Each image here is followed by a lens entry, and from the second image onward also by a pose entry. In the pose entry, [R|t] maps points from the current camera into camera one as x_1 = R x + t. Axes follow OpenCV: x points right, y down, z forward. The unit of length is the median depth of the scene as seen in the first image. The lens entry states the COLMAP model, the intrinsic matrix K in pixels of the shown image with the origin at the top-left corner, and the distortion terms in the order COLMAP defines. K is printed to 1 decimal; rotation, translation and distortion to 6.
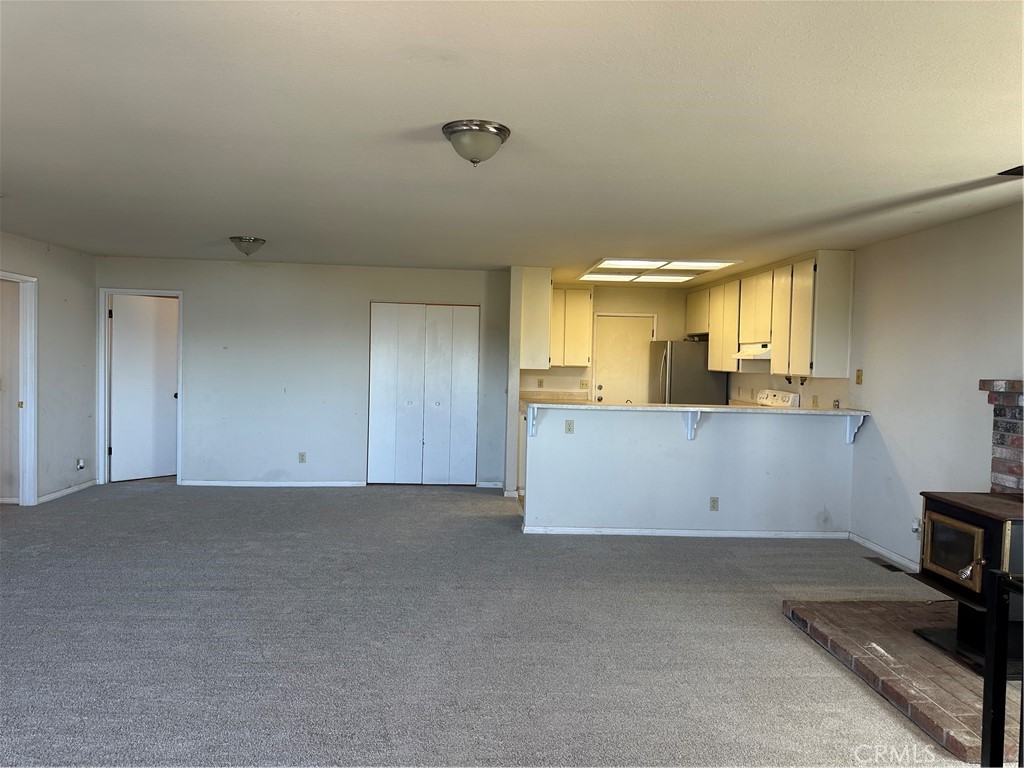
lens RADIAL K [[721.3, 0, 521.6], [0, 721.3, 386.6], [0, 0, 1]] dist [0.092881, -0.102115]
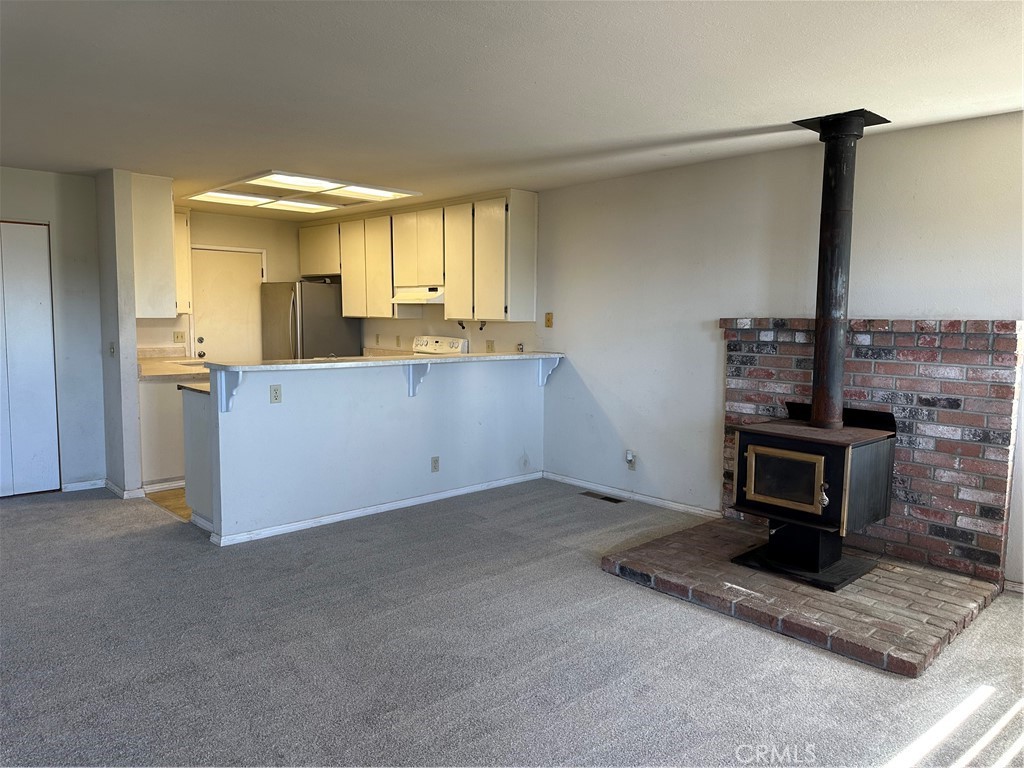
lens RADIAL K [[714.9, 0, 512.0], [0, 714.9, 384.0], [0, 0, 1]] dist [0.152503, -0.245261]
pose [[0.777055, -0.077436, 0.624651, -0.262744], [0.033793, 0.996105, 0.081446, -0.009327], [-0.628525, -0.042179, 0.776645, 0.317092]]
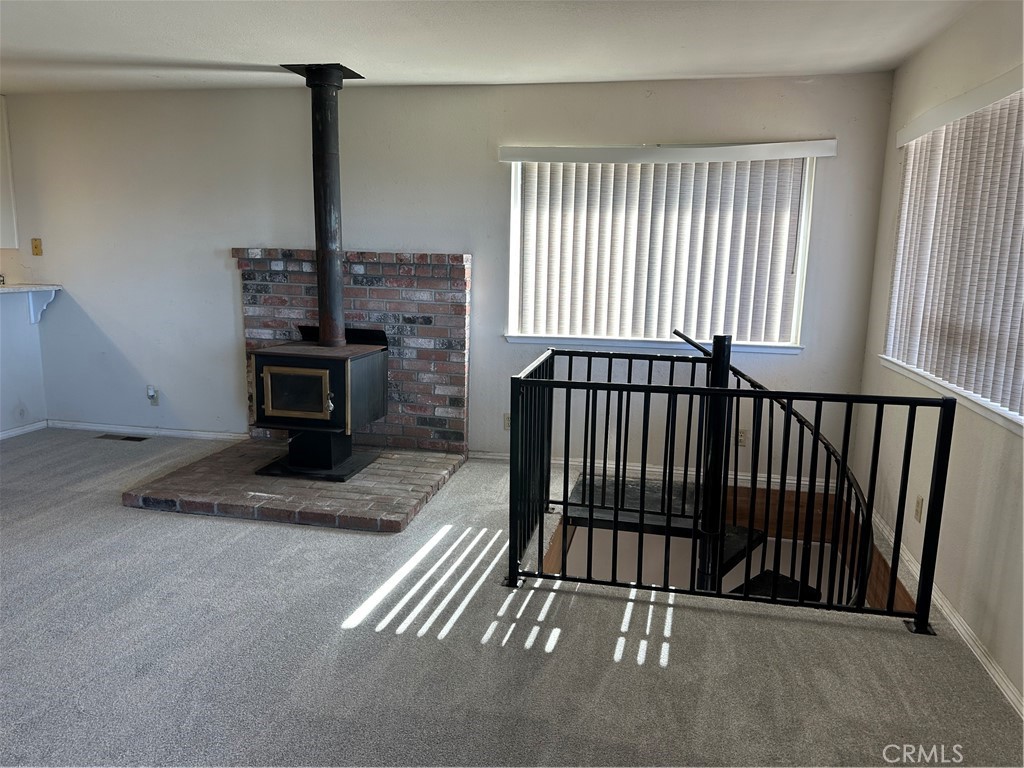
lens RADIAL K [[713.7, 0, 533.8], [0, 713.7, 385.4], [0, 0, 1]] dist [0.077471, -0.126678]
pose [[0.251821, -0.194055, 0.948119, -0.308634], [0.019395, 0.980506, 0.195532, -0.009104], [-0.967580, -0.030850, 0.250675, 0.240598]]
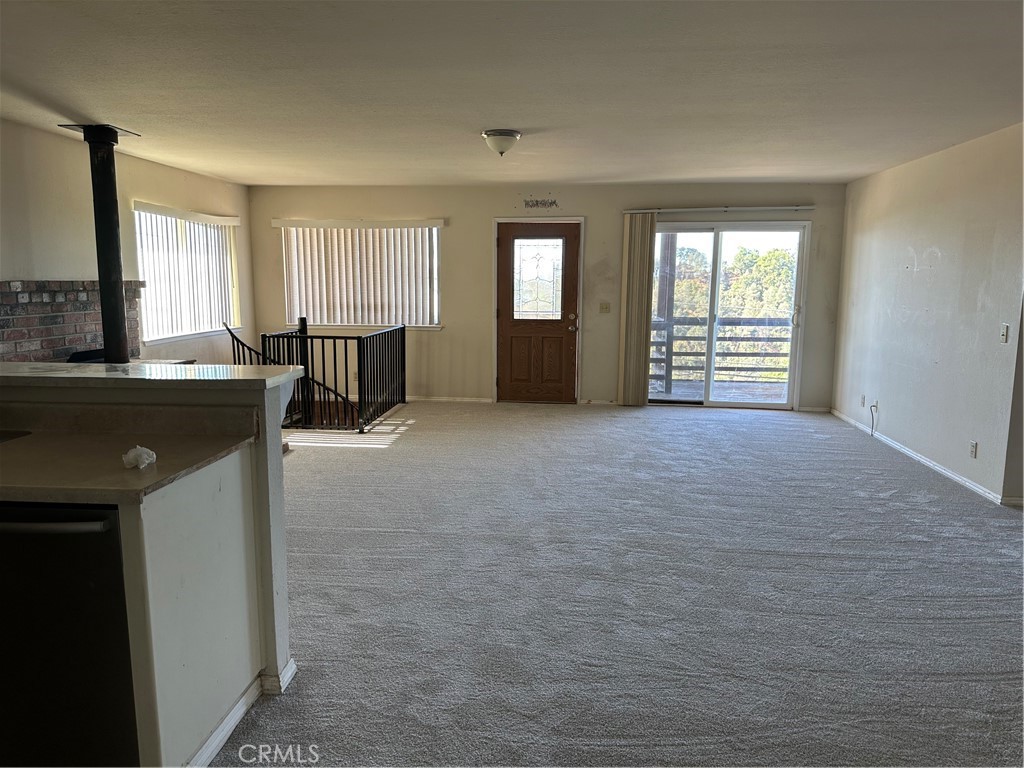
lens RADIAL K [[714.9, 0, 512.0], [0, 714.9, 384.0], [0, 0, 1]] dist [0.152503, -0.245261]
pose [[-0.987165, -0.048017, 0.152312, -0.236291], [-0.019518, 0.982854, 0.183351, -0.062710], [-0.158504, 0.178025, -0.971176, 1.698024]]
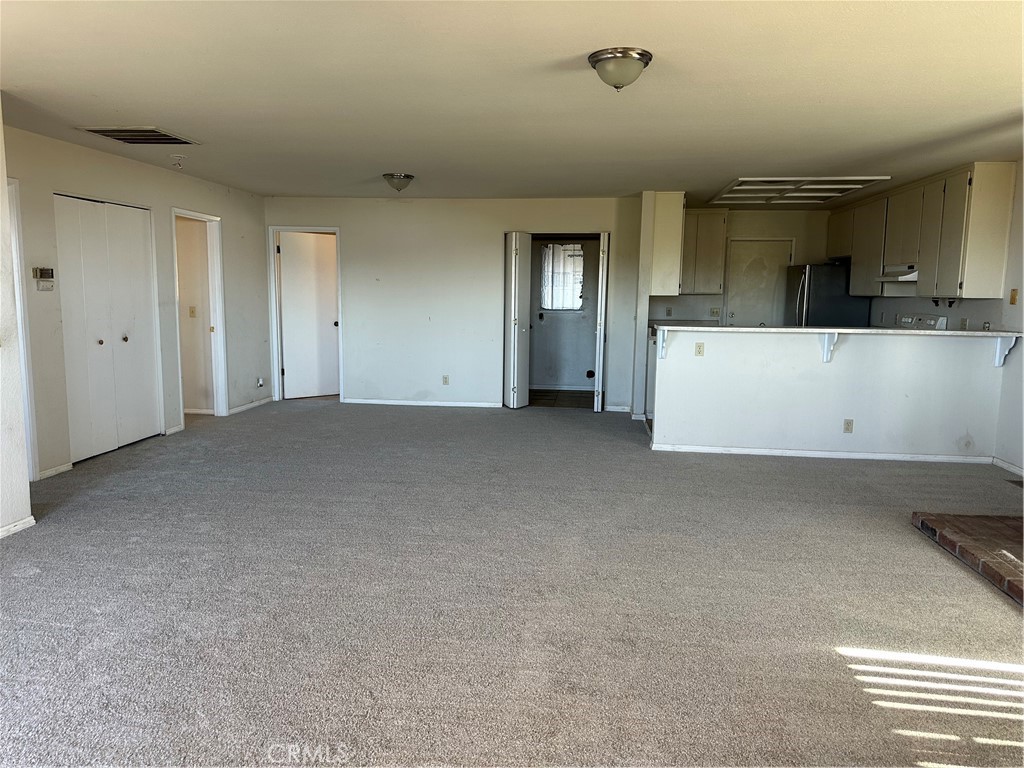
lens RADIAL K [[721.3, 0, 521.6], [0, 721.3, 386.6], [0, 0, 1]] dist [0.092881, -0.102115]
pose [[0.985749, 0.011577, -0.167824, -0.011227], [0.003099, 0.996210, 0.086922, 0.022815], [0.168194, -0.086204, 0.981977, -0.077006]]
